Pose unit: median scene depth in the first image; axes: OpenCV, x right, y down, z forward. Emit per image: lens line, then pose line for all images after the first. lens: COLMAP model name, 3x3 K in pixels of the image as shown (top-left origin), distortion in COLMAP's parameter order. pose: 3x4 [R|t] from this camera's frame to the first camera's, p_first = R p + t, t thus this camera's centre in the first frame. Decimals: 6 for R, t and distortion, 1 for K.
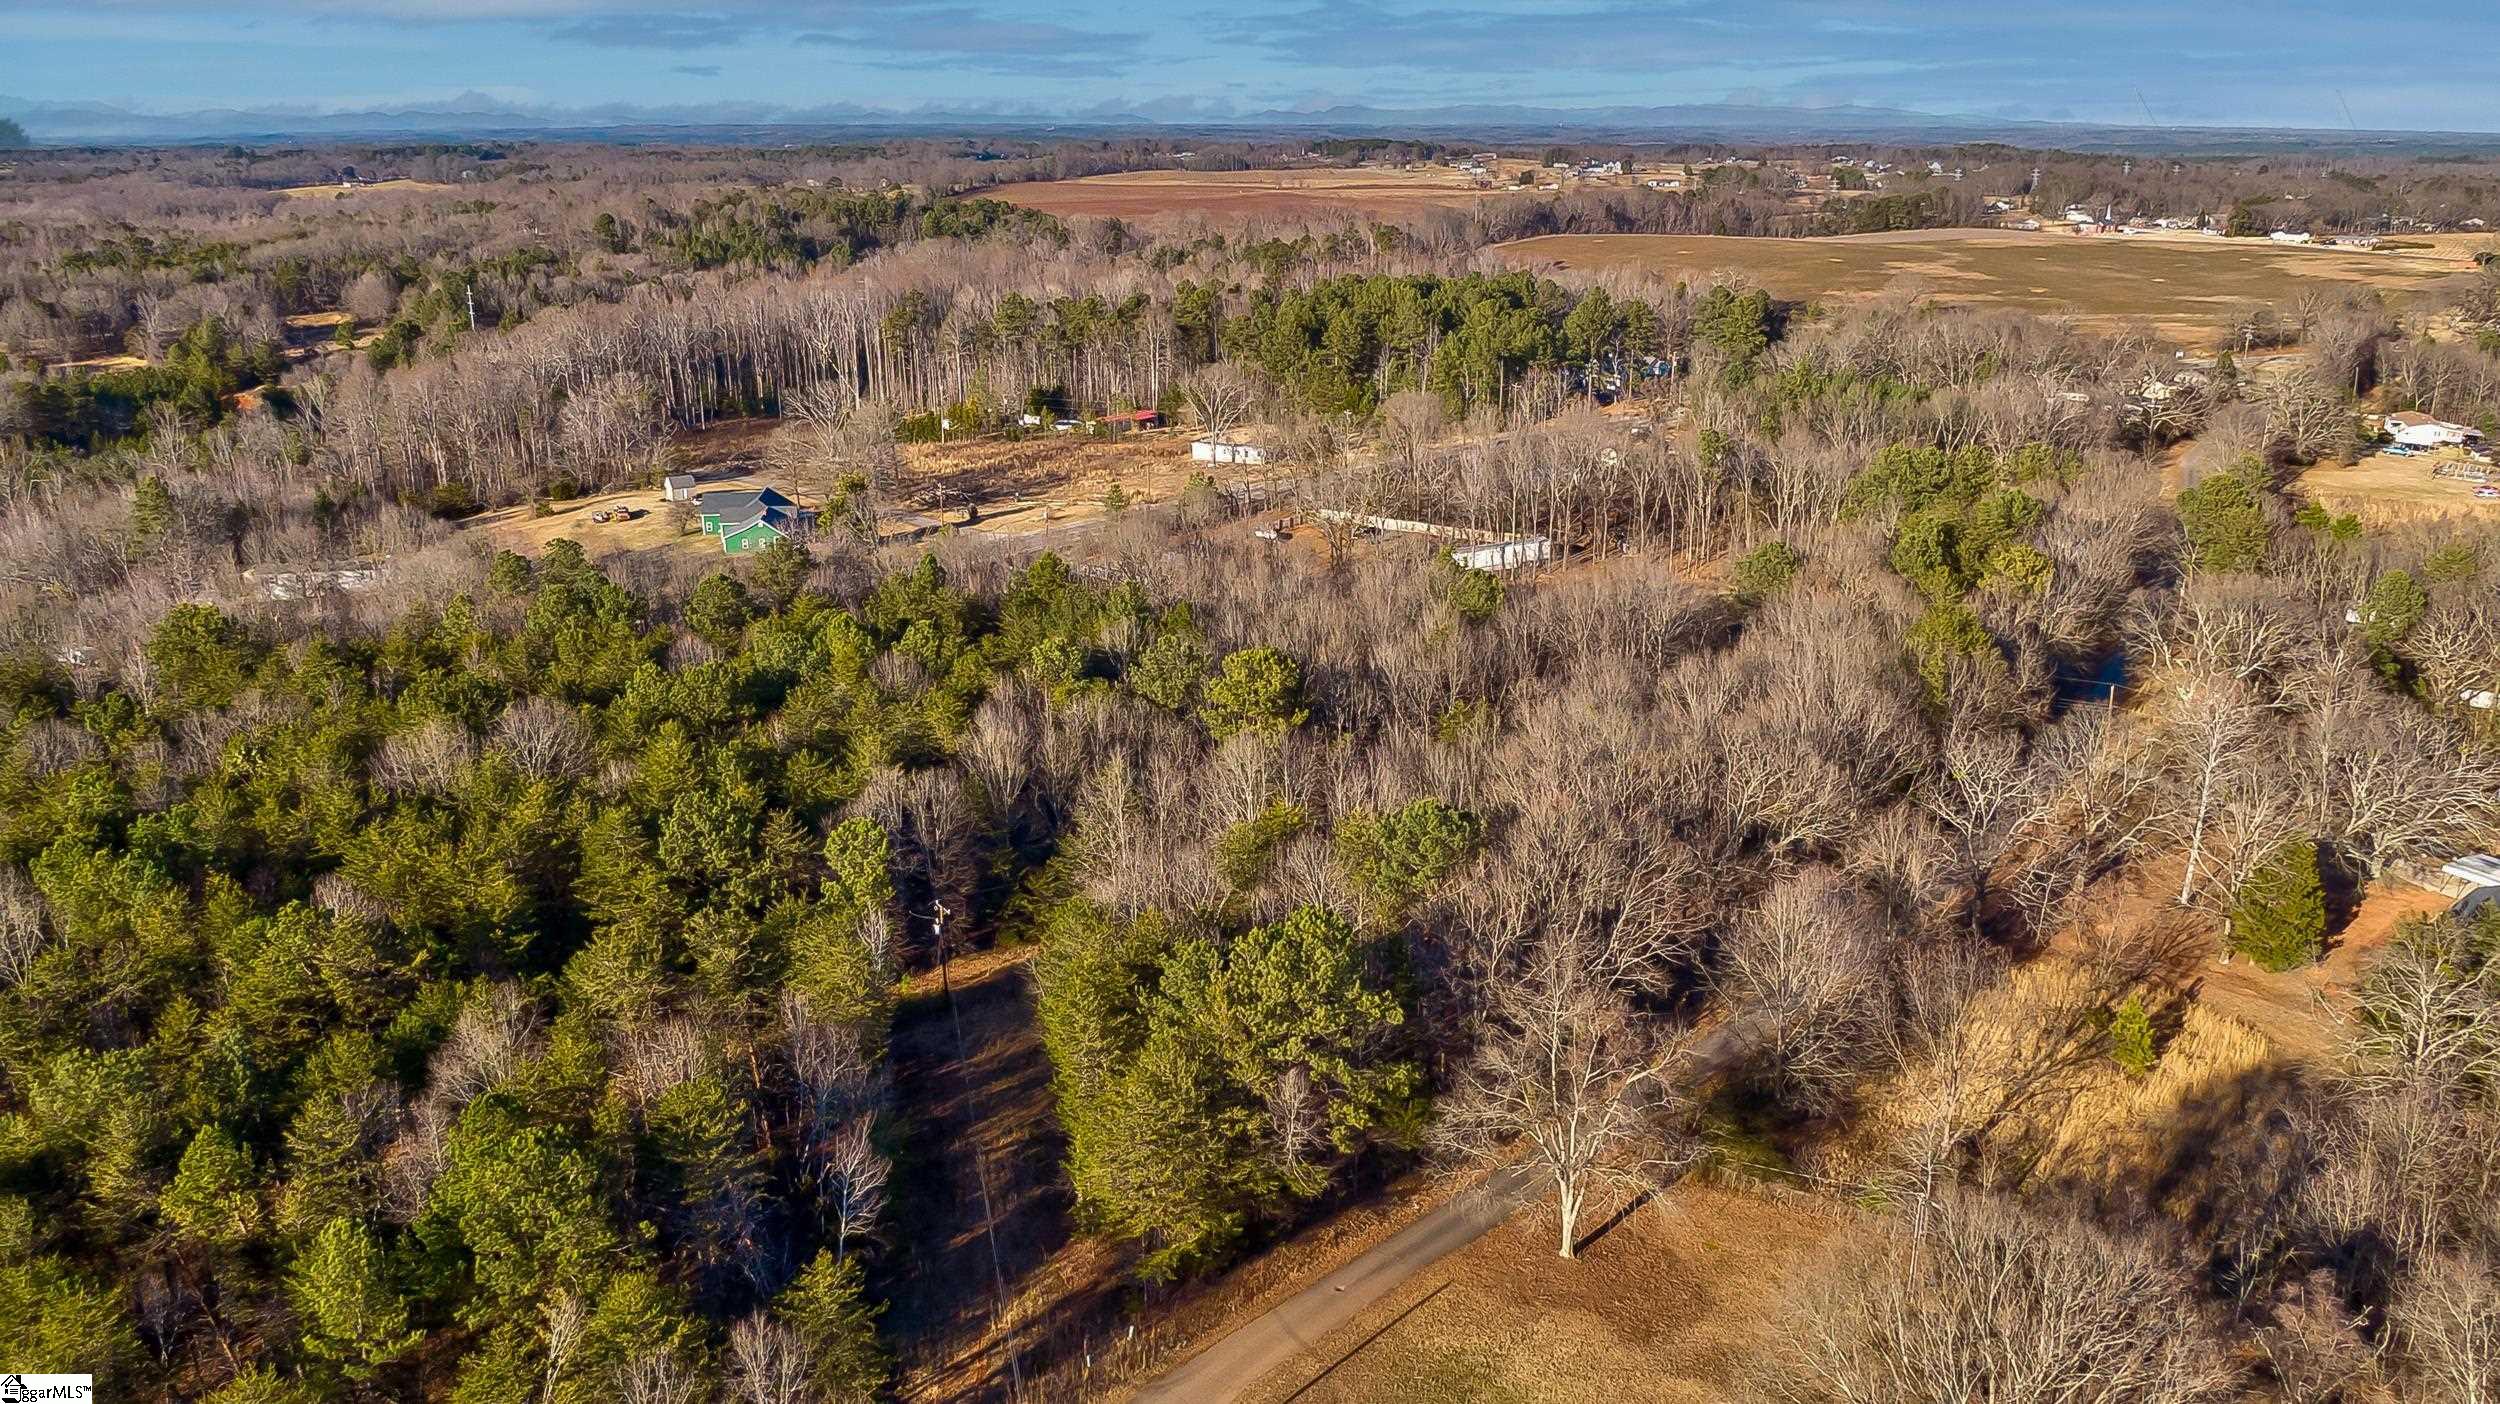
lens RADIAL K [[1853.7, 0, 1250.0], [0, 1853.7, 702.0], [0, 0, 1]] dist [0.003875, -0.088850]
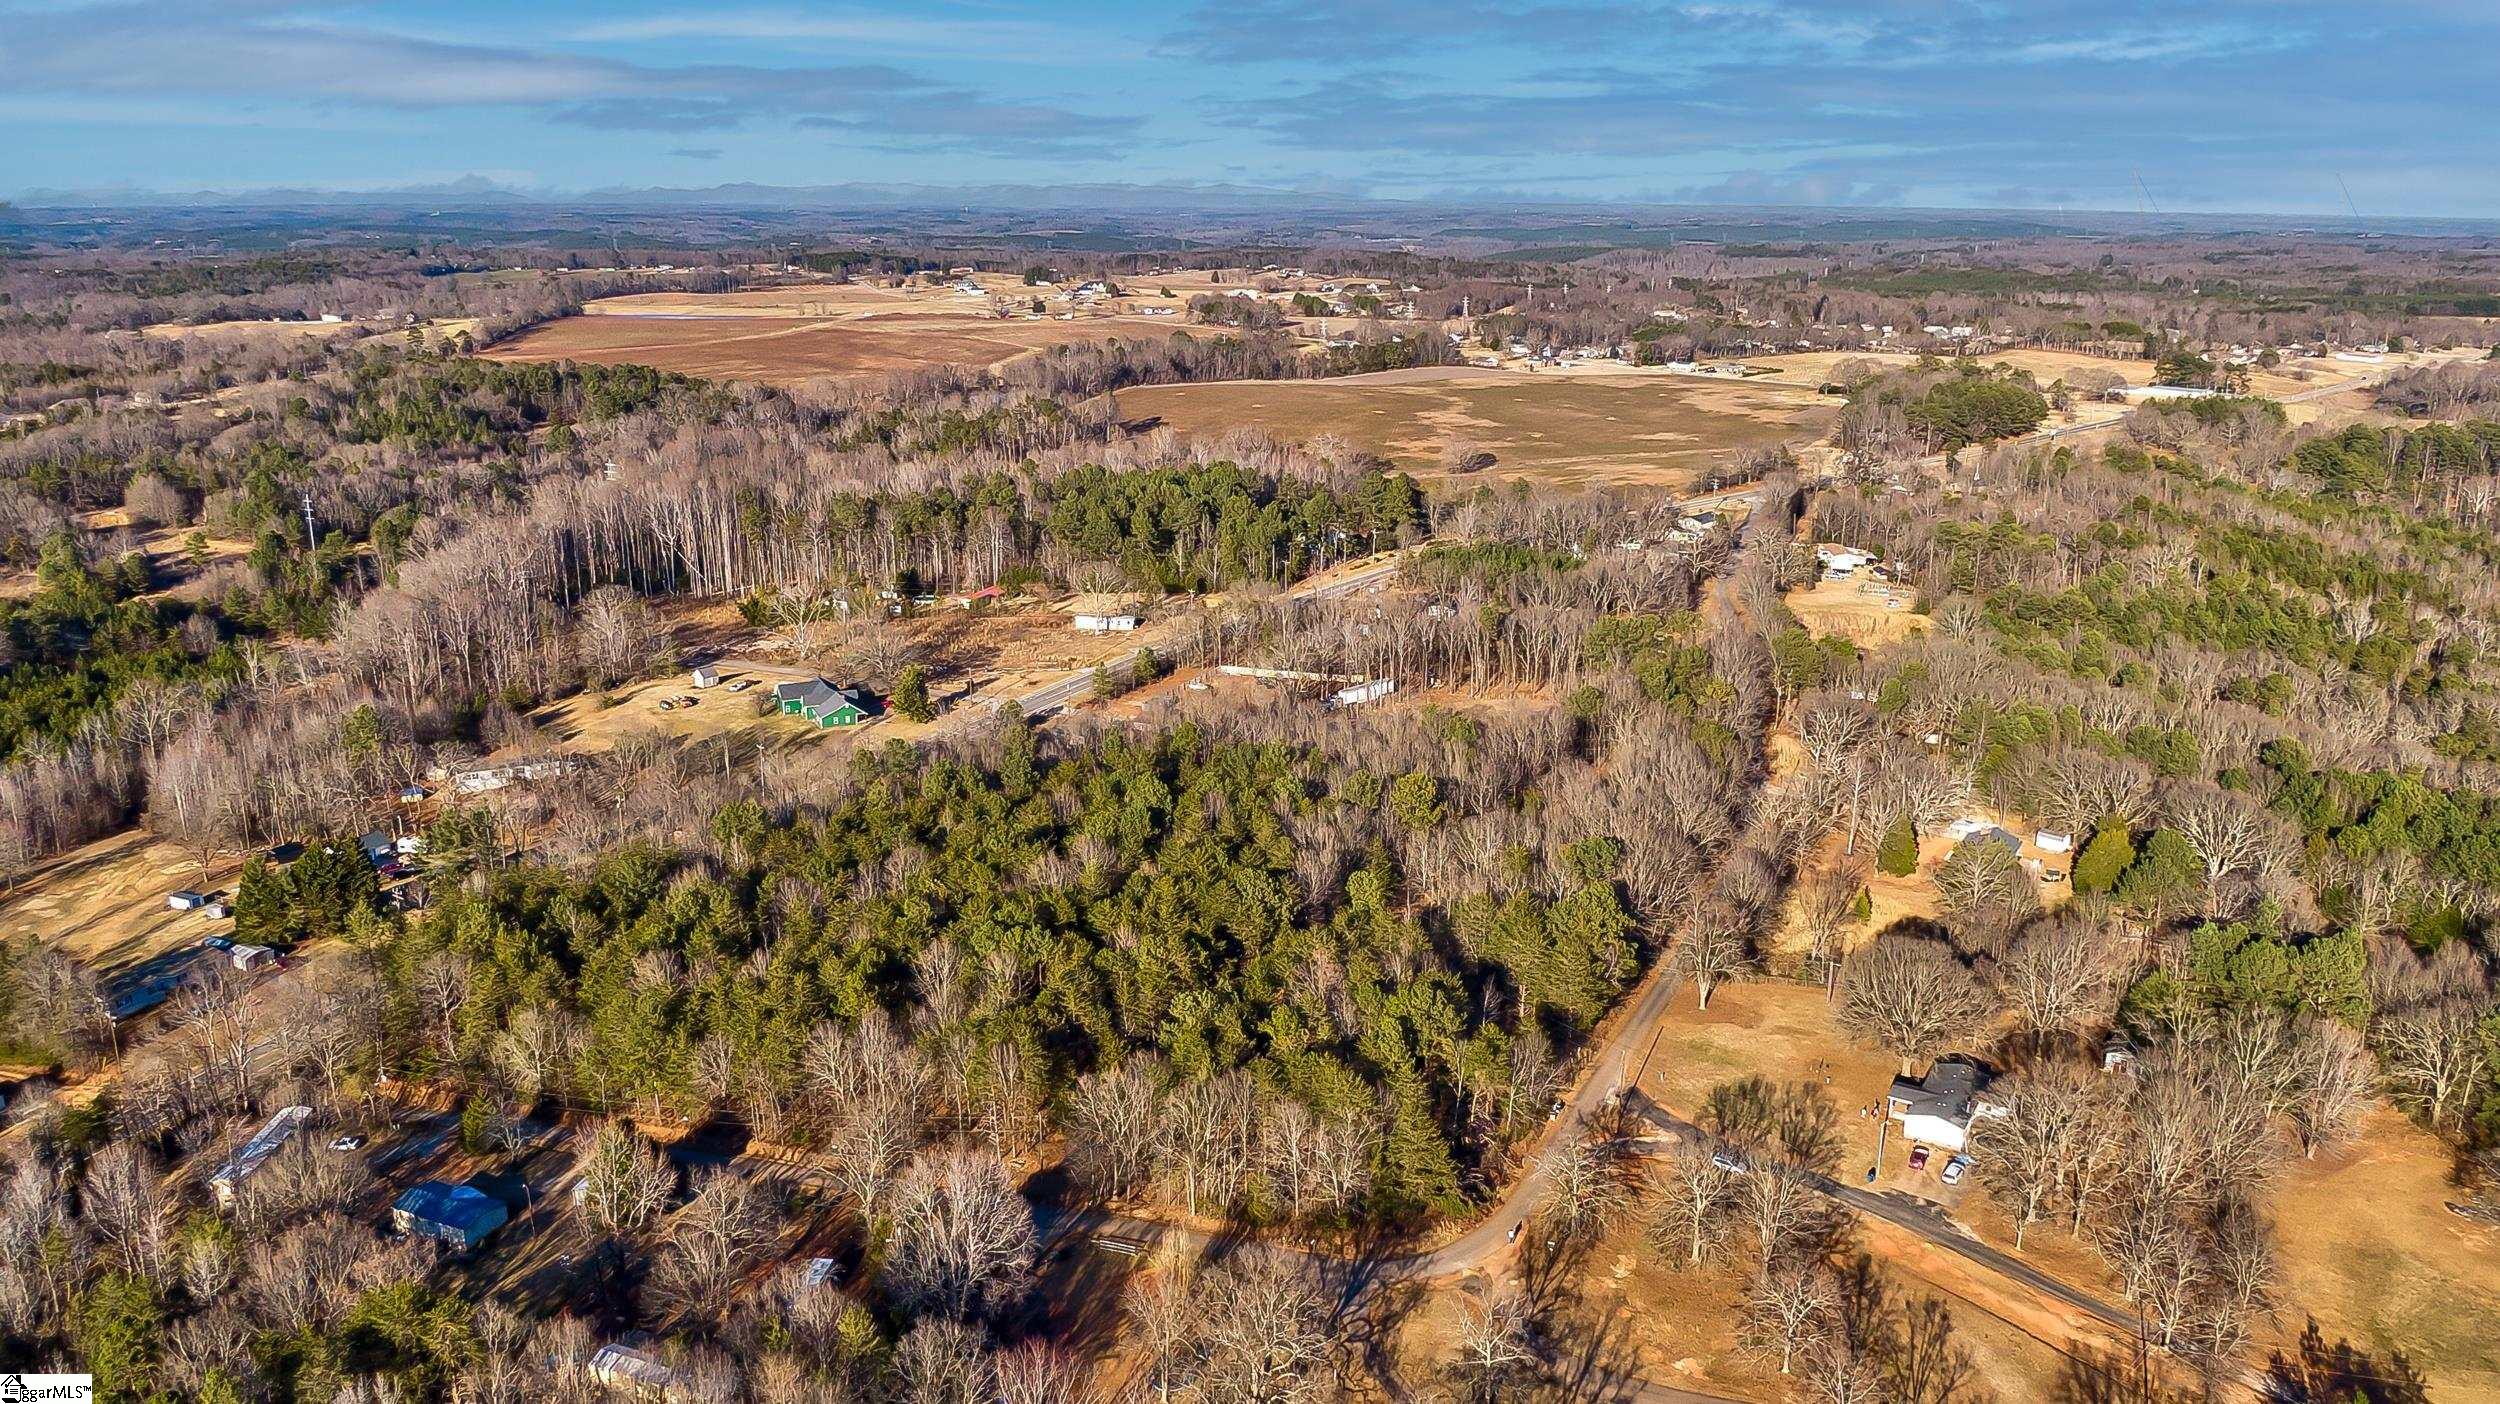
lens RADIAL K [[1853.7, 0, 1250.0], [0, 1853.7, 702.0], [0, 0, 1]] dist [0.003875, -0.088850]
pose [[0.950497, -0.076132, 0.301264, -0.136916], [0.087240, 0.995908, -0.023571, -0.013316], [-0.298237, 0.048686, 0.953249, -0.148823]]
